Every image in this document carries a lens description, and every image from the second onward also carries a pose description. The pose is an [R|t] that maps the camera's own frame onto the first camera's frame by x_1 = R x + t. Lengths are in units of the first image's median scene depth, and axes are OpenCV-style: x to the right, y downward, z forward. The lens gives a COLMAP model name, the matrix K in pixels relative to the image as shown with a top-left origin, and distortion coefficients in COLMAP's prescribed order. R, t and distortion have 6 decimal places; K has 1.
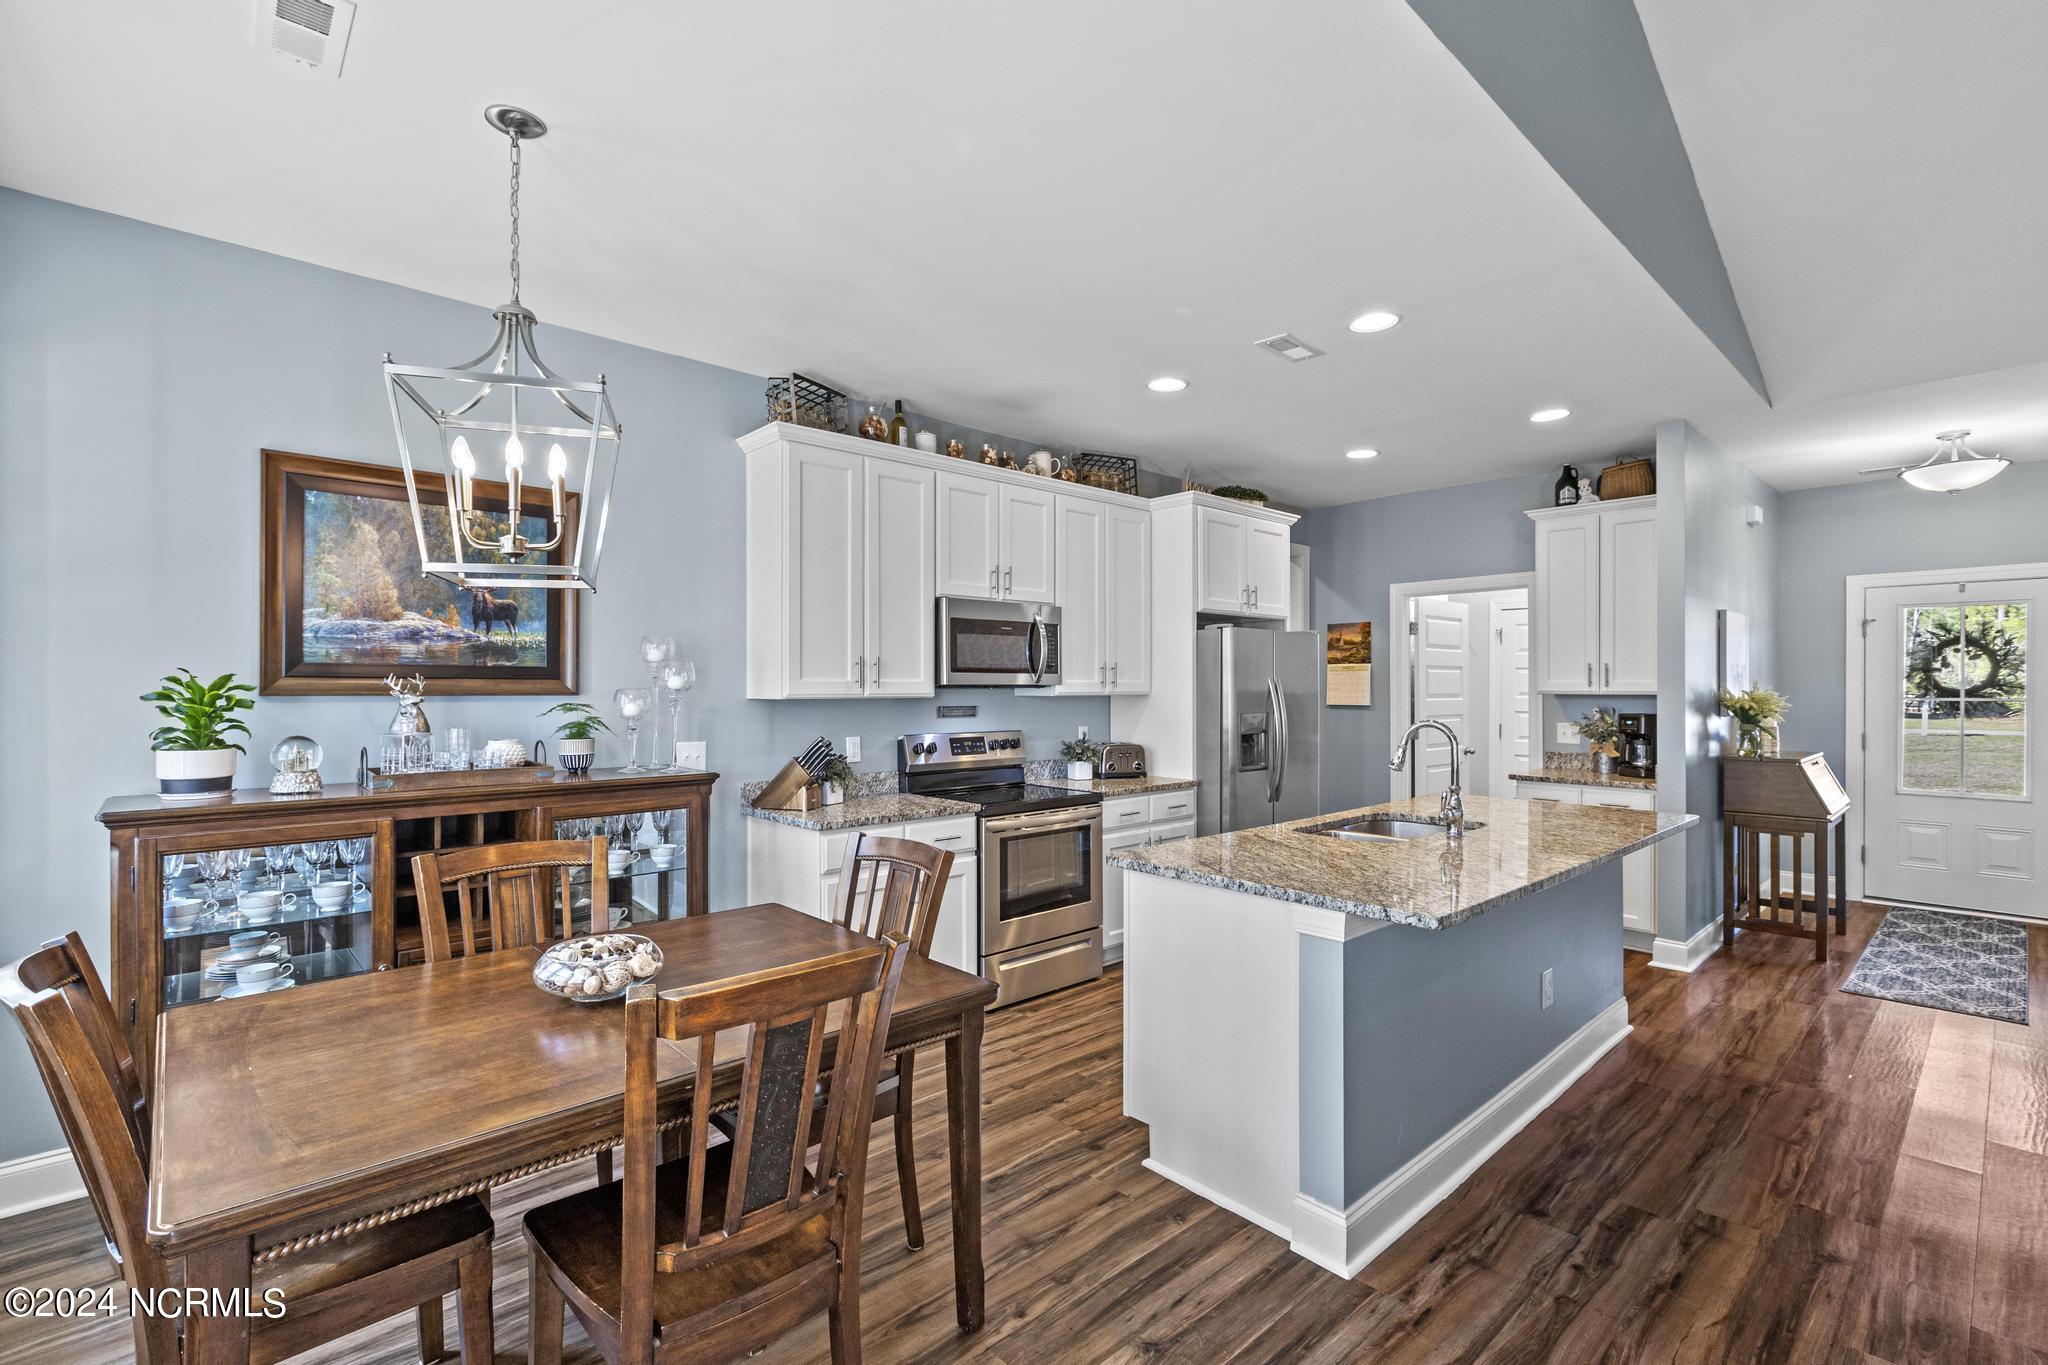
lens RADIAL K [[914.1, 0, 1030.8], [0, 914.1, 689.6], [0, 0, 1]] dist [0.002123, 0.000404]
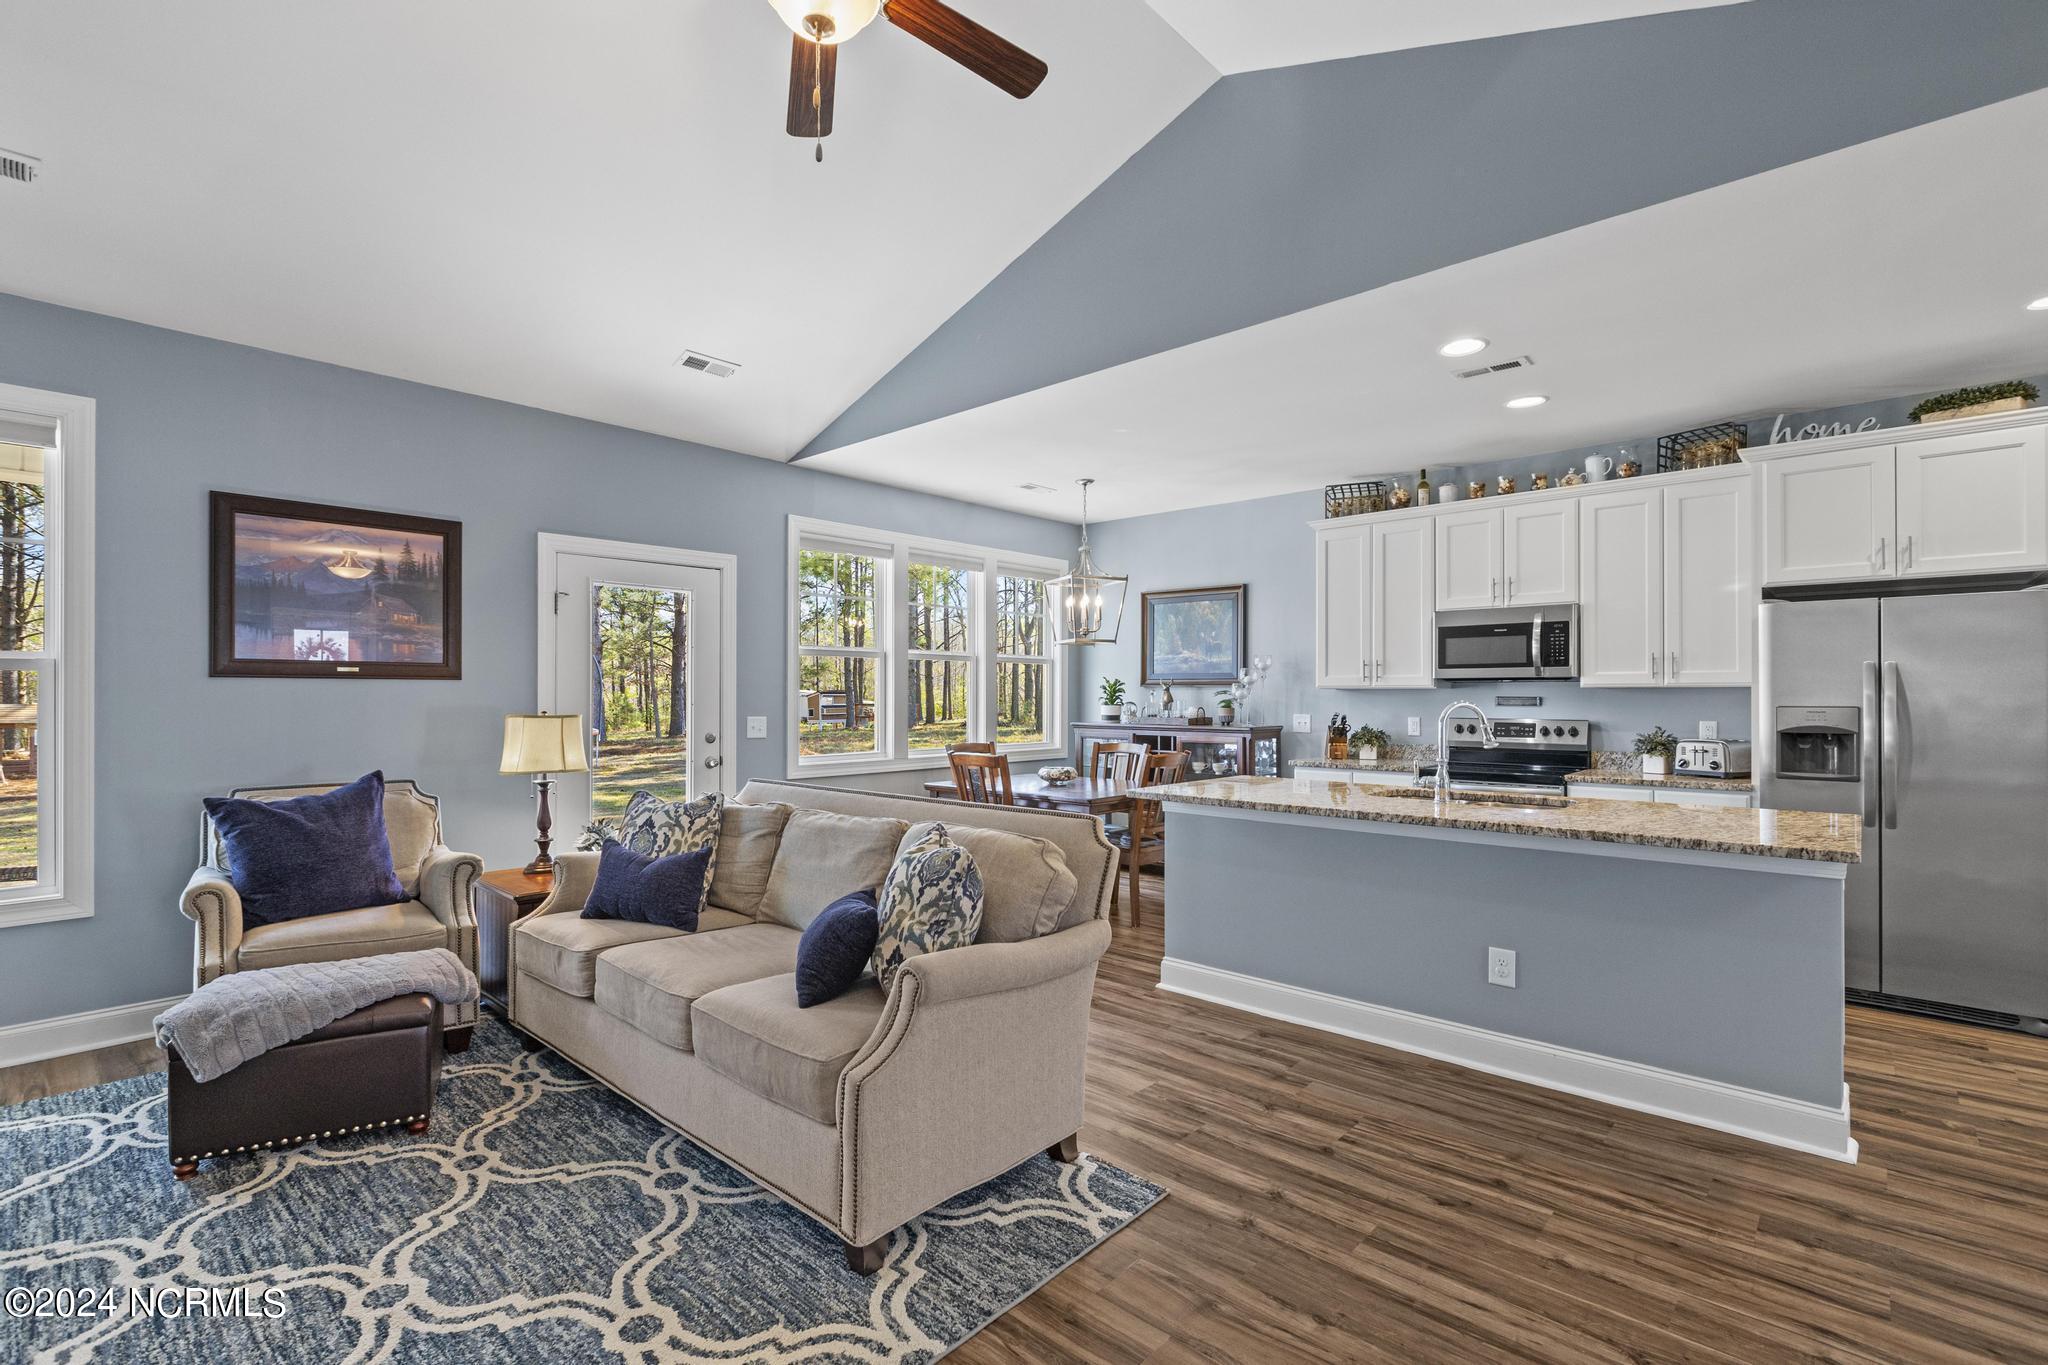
lens RADIAL K [[923.9, 0, 1031.2], [0, 923.9, 692.6], [0, 0, 1]] dist [0.001383, 0.000050]
pose [[0.090795, -0.003546, -0.995863, 0.972631], [-0.005790, 0.999975, -0.004089, 0.019771], [0.995853, 0.006137, 0.090772, 0.246522]]
